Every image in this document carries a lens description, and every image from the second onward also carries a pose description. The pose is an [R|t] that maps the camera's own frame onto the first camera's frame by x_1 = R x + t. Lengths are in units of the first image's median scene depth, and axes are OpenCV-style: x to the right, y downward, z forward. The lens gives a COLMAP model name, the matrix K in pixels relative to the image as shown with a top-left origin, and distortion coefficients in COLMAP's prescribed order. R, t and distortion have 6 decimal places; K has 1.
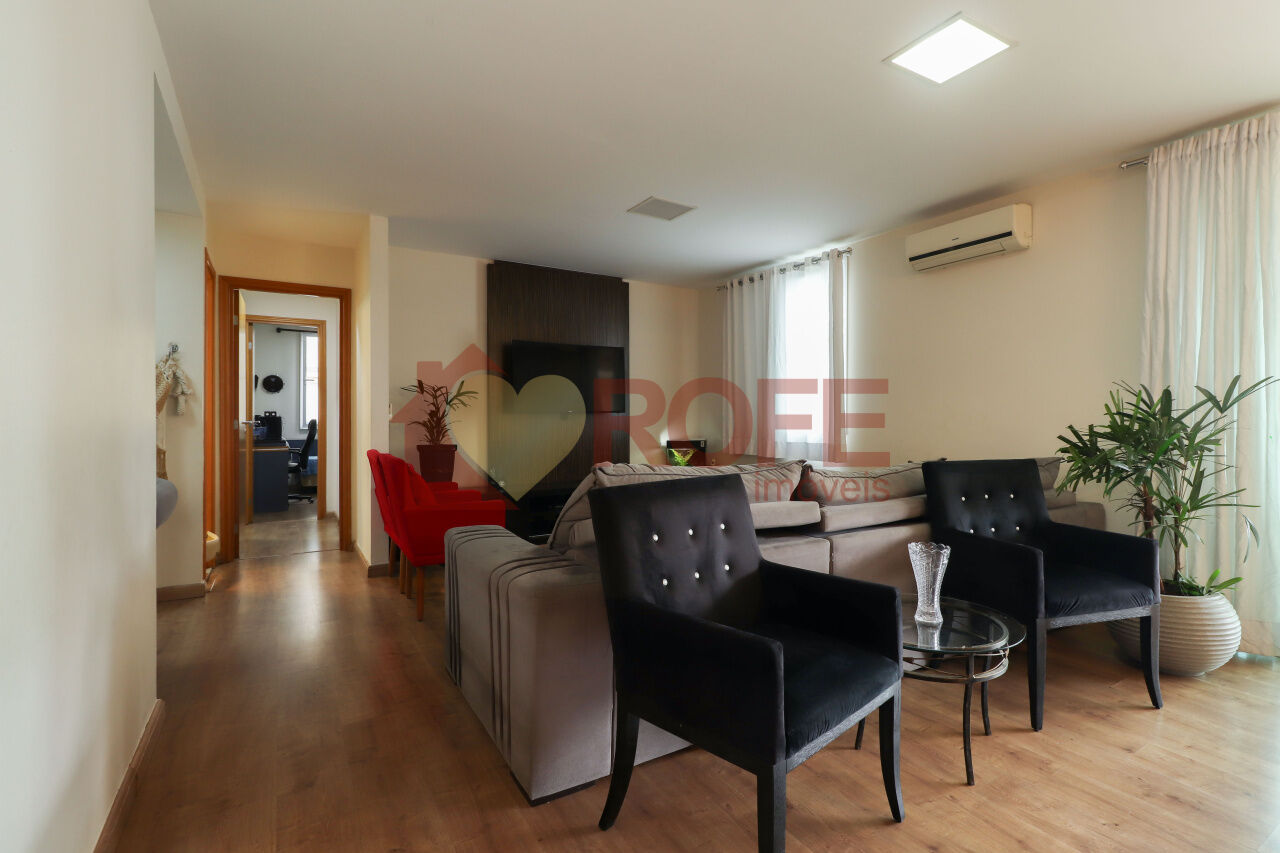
lens RADIAL K [[610.2, 0, 648.0], [0, 610.2, 426.0], [0, 0, 1]] dist [0.006715, -0.000042]
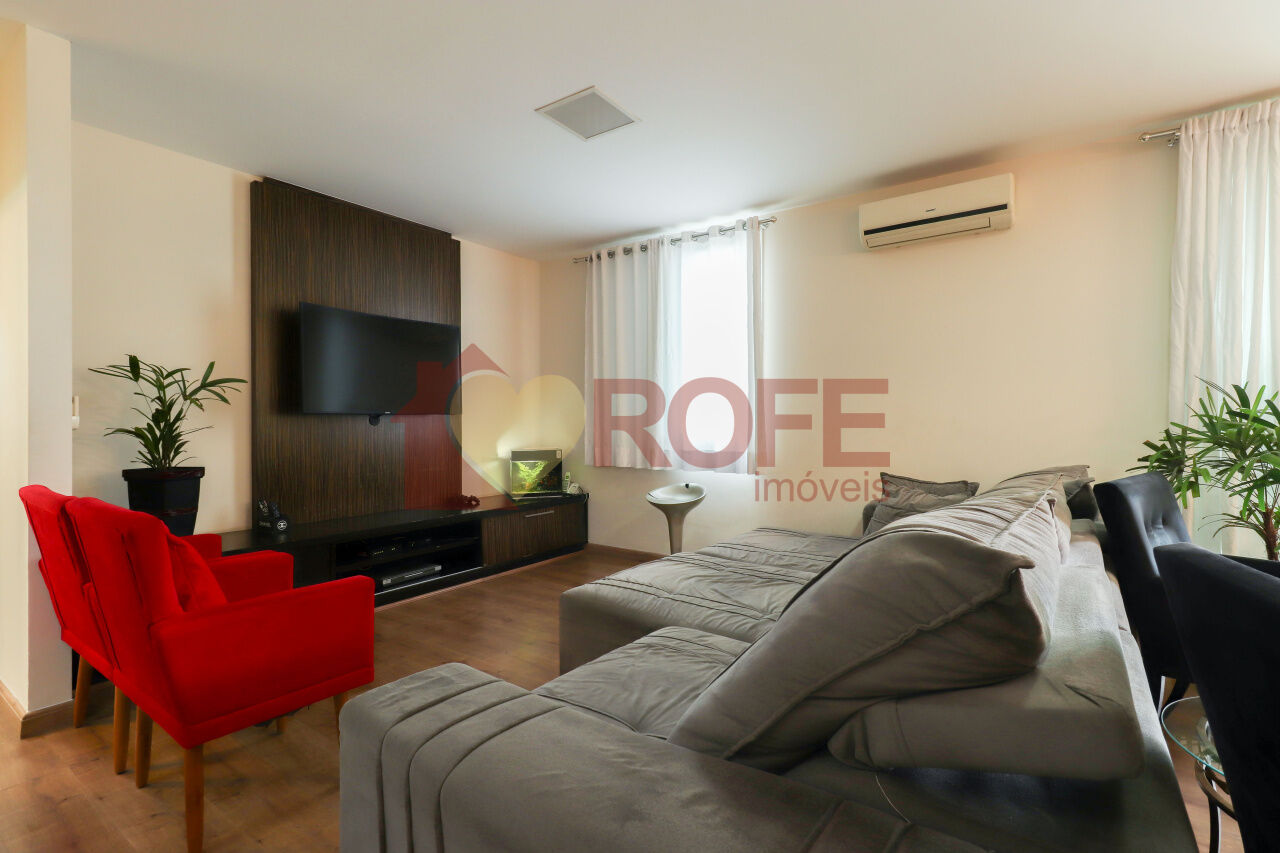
lens RADIAL K [[610.2, 0, 629.4], [0, 610.2, 423.3], [0, 0, 1]] dist [0.006715, -0.000042]
pose [[0.923469, -0.004192, 0.383651, -0.160014], [0.008025, 0.999933, -0.008388, -0.004193], [-0.383590, 0.010825, 0.923440, 0.285139]]
